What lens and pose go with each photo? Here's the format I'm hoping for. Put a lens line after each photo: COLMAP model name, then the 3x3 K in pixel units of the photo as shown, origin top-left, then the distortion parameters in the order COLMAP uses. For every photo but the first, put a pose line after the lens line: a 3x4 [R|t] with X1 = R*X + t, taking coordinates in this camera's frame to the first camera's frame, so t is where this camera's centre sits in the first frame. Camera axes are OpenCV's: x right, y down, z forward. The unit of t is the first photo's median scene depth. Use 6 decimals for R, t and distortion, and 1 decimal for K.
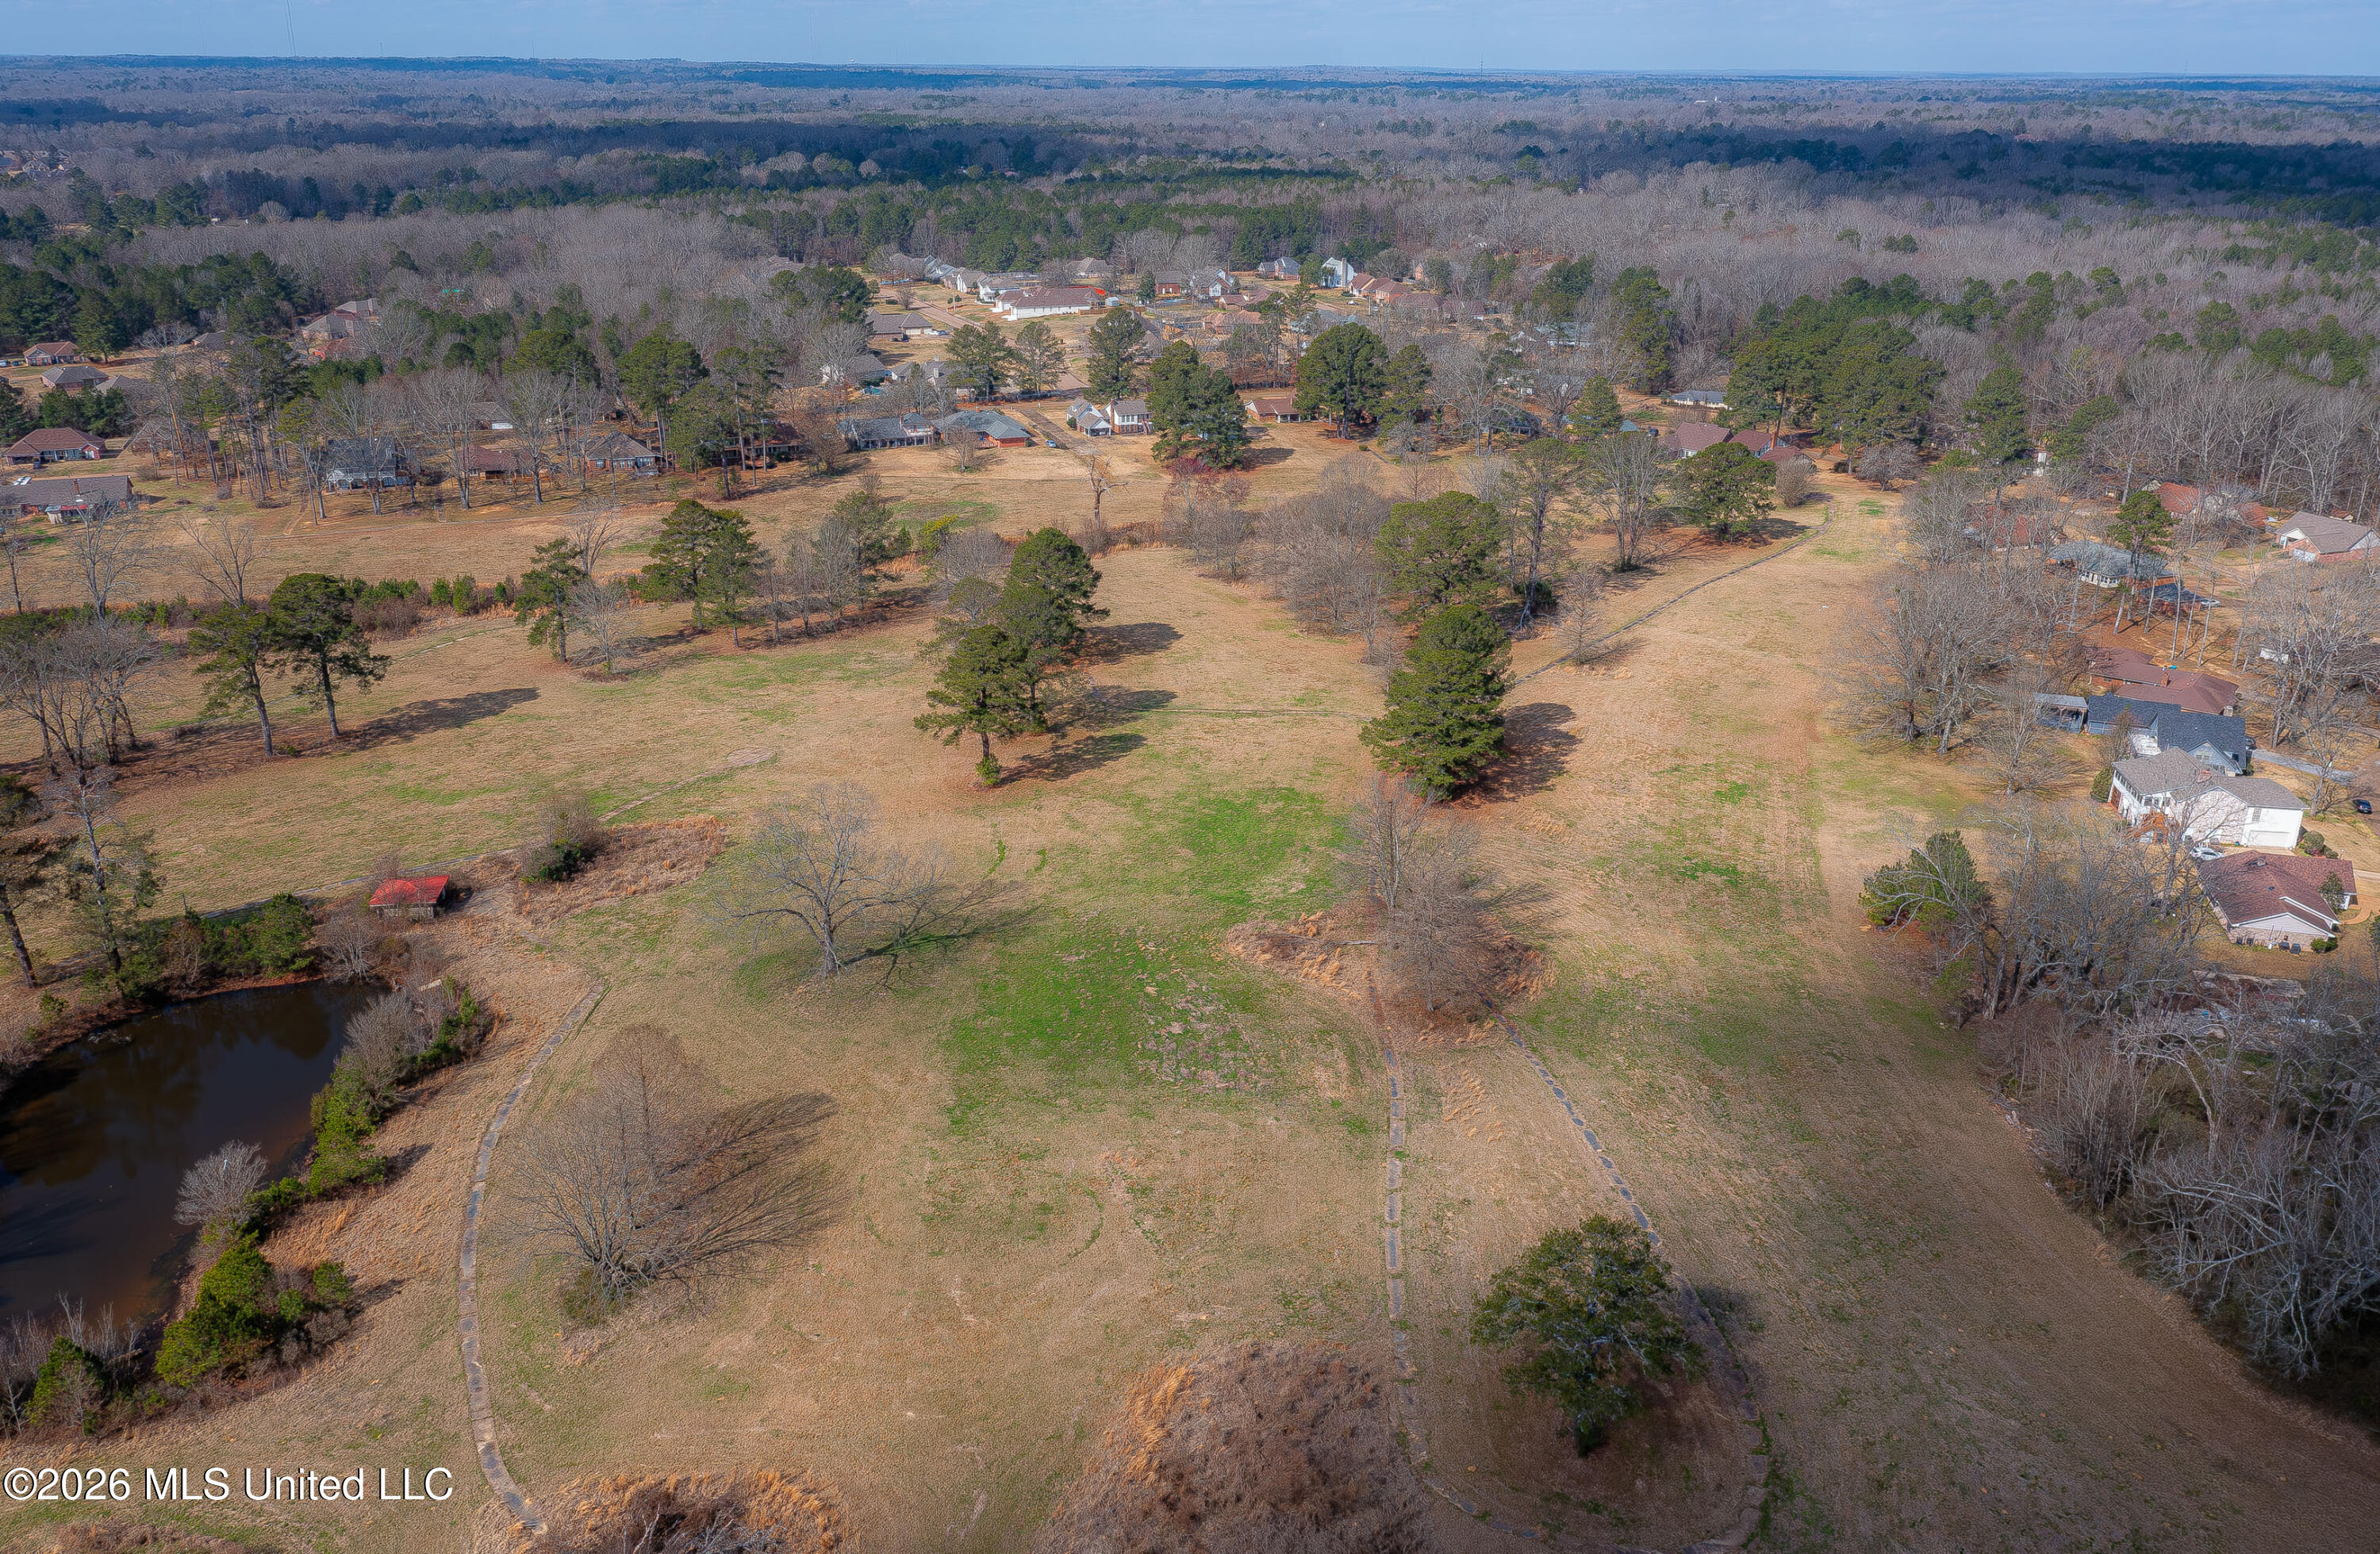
lens RADIAL K [[1905.4, 0, 1182.9], [0, 1905.4, 789.7], [0, 0, 1]] dist [0.010346, -0.020527]
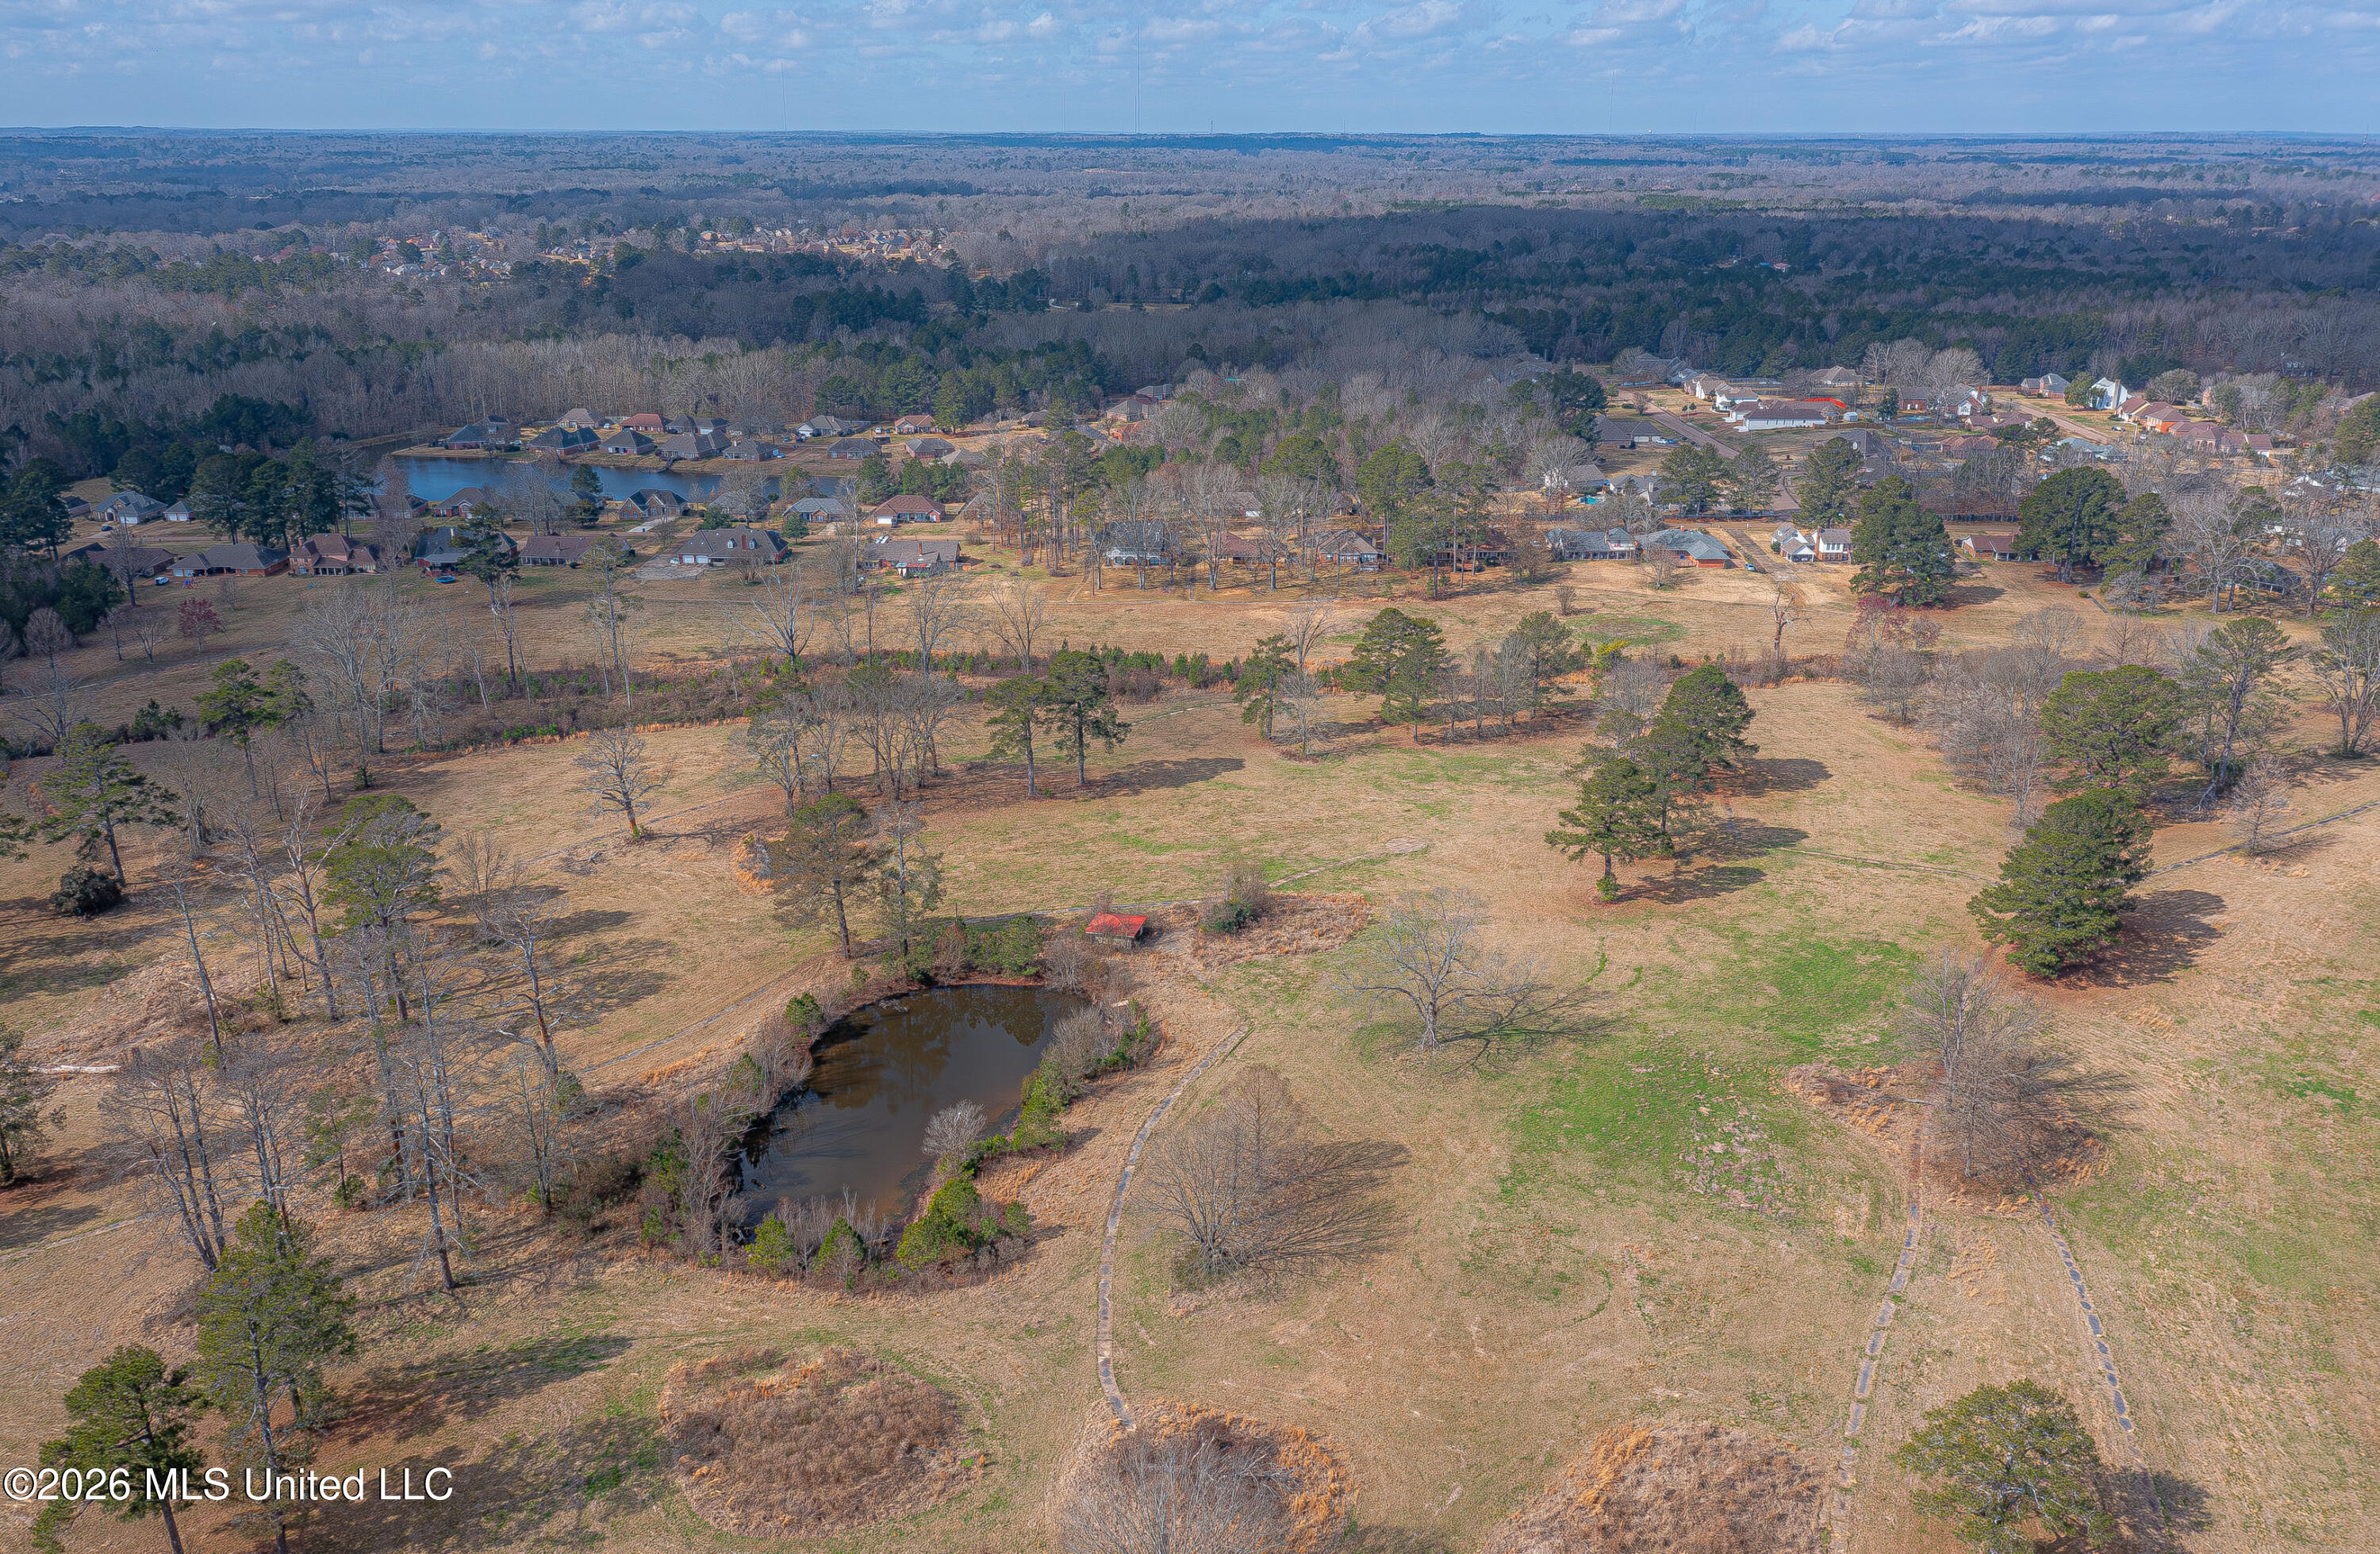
lens RADIAL K [[1905.4, 0, 1171.1], [0, 1905.4, 784.9], [0, 0, 1]] dist [0.010346, -0.020527]
pose [[0.923383, 0.116523, -0.365768, 0.048292], [-0.129088, 0.991583, -0.009994, -0.019549], [0.361525, 0.056444, 0.930652, -0.100581]]
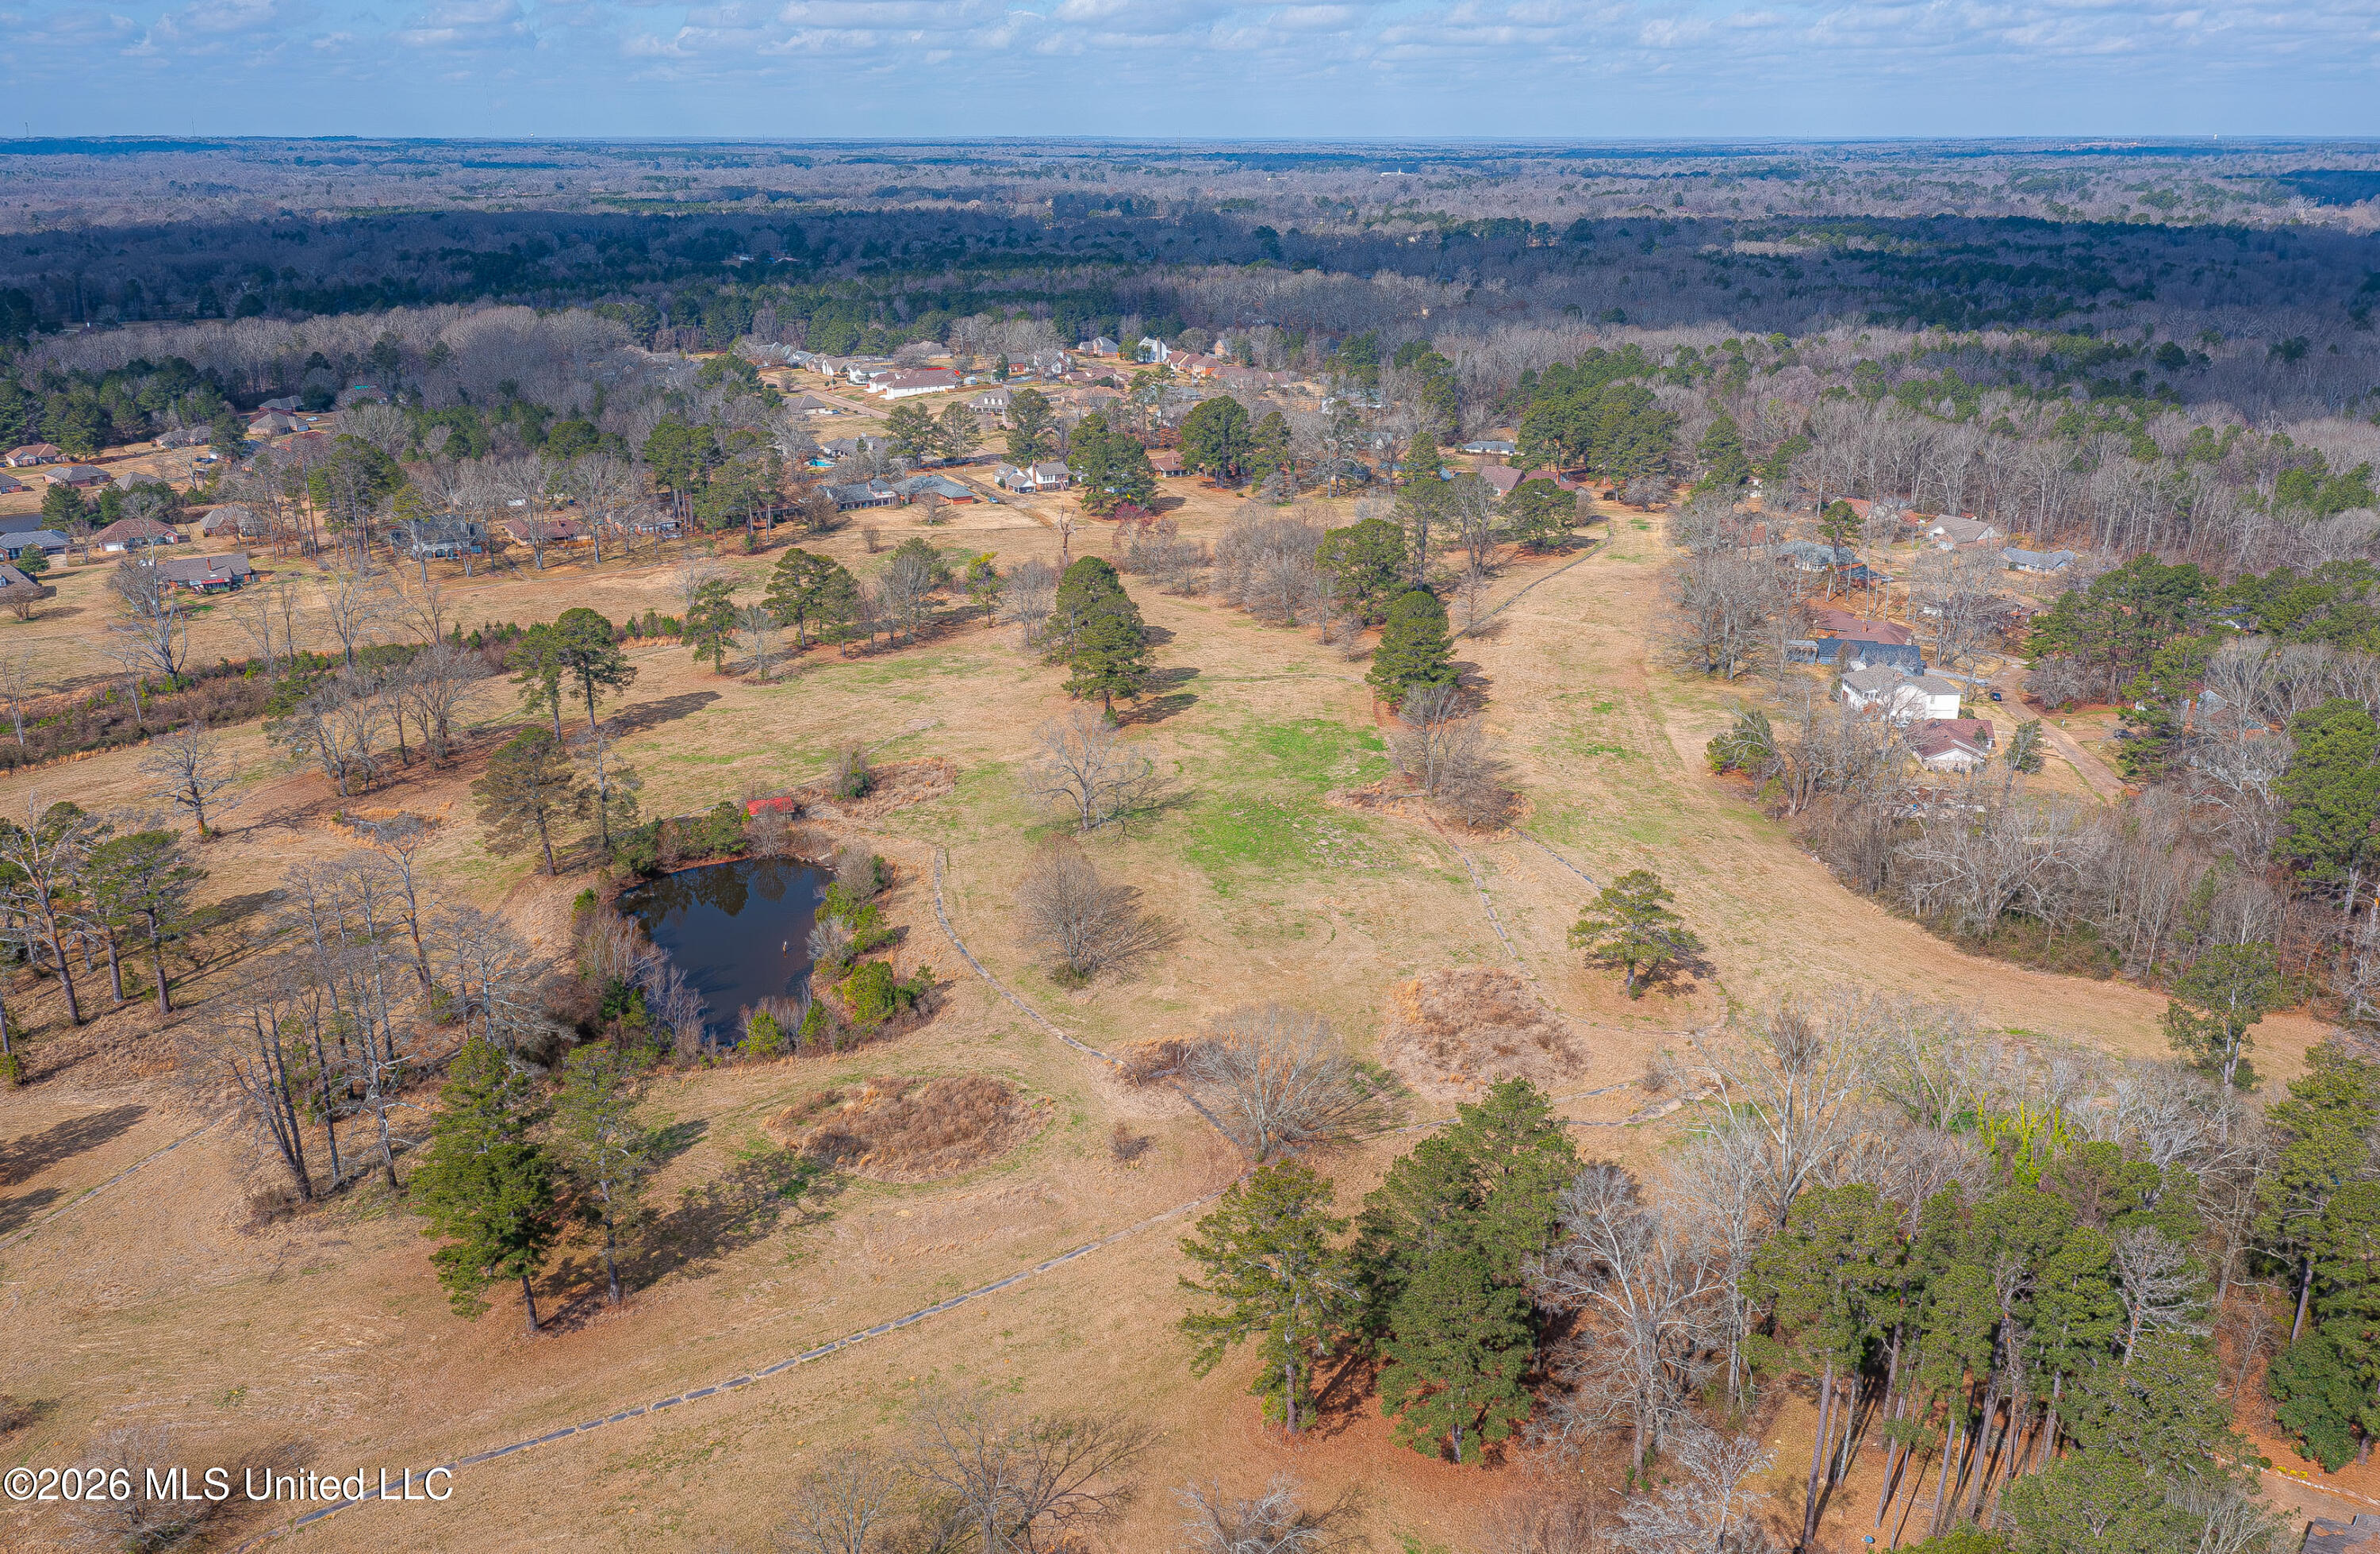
lens RADIAL K [[1905.4, 0, 1184.8], [0, 1905.4, 767.4], [0, 0, 1]] dist [0.010346, -0.020527]
pose [[0.987500, -0.056999, 0.146951, -0.200477], [0.063146, 0.997299, -0.037506, 0.065004], [-0.144417, 0.046316, 0.988432, -0.330832]]
